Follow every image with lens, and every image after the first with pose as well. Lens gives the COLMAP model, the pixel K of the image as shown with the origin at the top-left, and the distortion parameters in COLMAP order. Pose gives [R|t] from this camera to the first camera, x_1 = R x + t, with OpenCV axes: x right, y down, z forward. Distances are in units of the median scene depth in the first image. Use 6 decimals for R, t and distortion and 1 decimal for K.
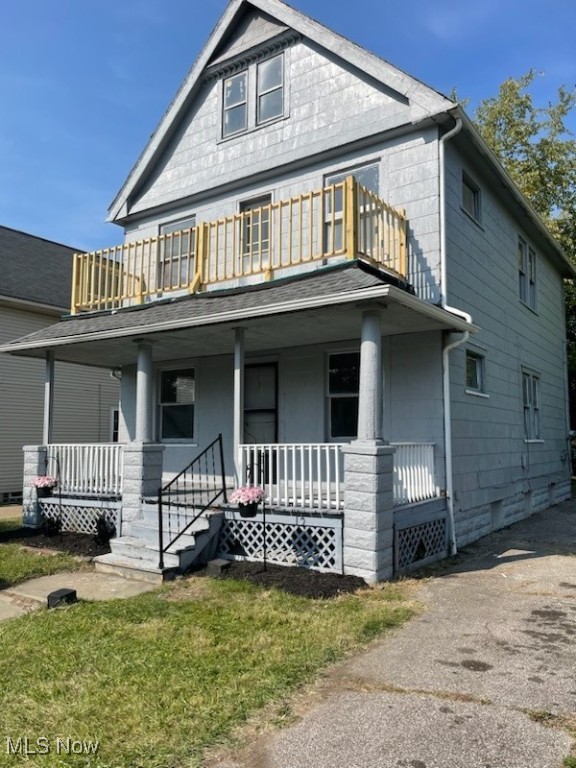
lens RADIAL K [[587.6, 0, 286.8], [0, 587.6, 385.7], [0, 0, 1]] dist [0.054090, -0.023912]
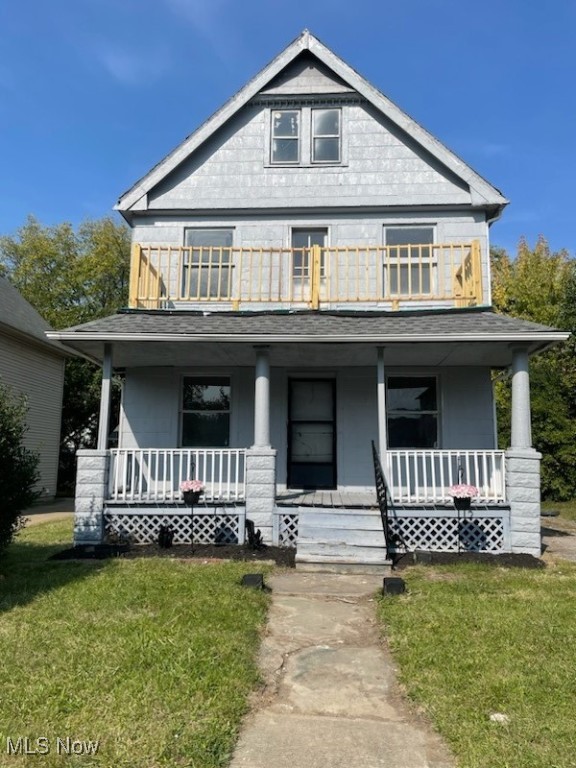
lens RADIAL K [[587.6, 0, 284.2], [0, 587.6, 383.1], [0, 0, 1]] dist [0.054090, -0.023912]
pose [[0.850000, 0.085295, 0.519832, -0.838053], [-0.059424, 0.996031, -0.066263, 0.057292], [-0.523421, 0.025433, 0.851695, 0.137442]]
